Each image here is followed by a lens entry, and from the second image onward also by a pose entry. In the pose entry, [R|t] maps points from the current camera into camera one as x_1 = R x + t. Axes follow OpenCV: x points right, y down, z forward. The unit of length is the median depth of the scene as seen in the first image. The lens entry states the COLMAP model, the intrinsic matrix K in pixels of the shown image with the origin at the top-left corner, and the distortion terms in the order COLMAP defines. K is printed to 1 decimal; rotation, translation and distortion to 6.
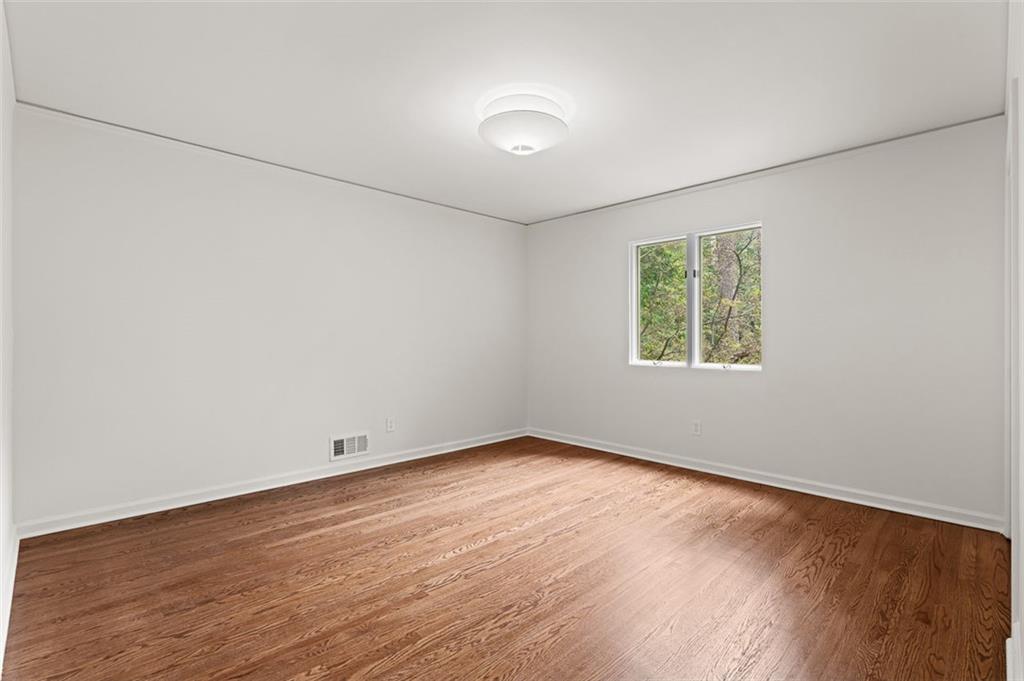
lens RADIAL K [[475.8, 0, 512.0], [0, 475.8, 340.5], [0, 0, 1]] dist [-0.000120, -0.000057]
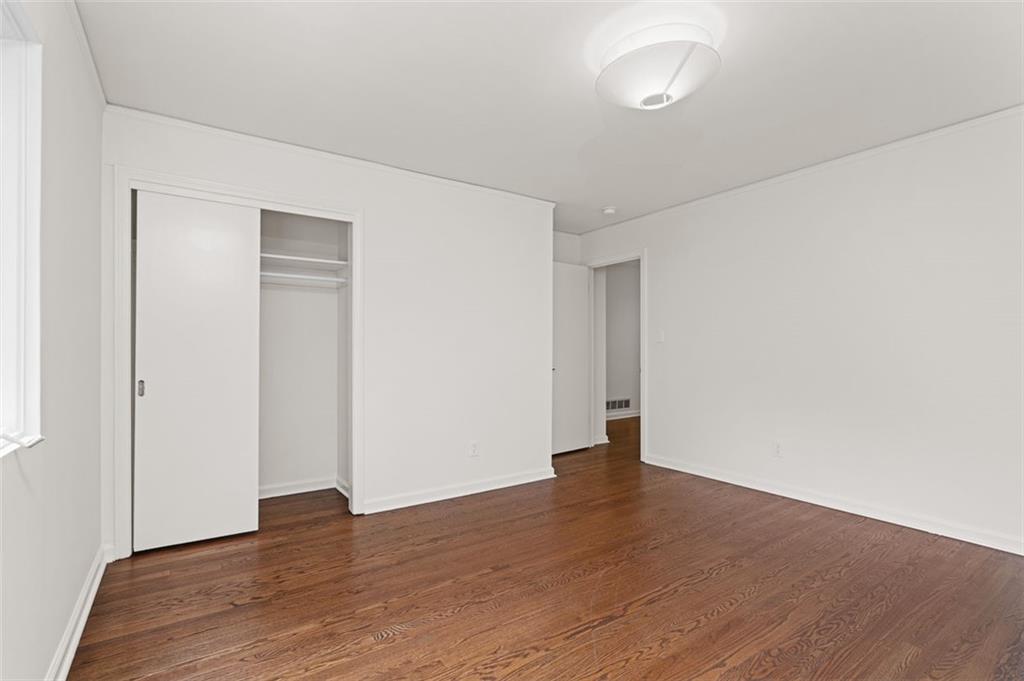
lens RADIAL K [[475.8, 0, 512.0], [0, 475.8, 340.5], [0, 0, 1]] dist [-0.000120, -0.000057]
pose [[-0.985437, 0.001513, 0.170032, 0.135980], [-0.000440, 0.999934, -0.011447, -0.008329], [-0.170038, -0.011355, -0.985372, 2.043638]]
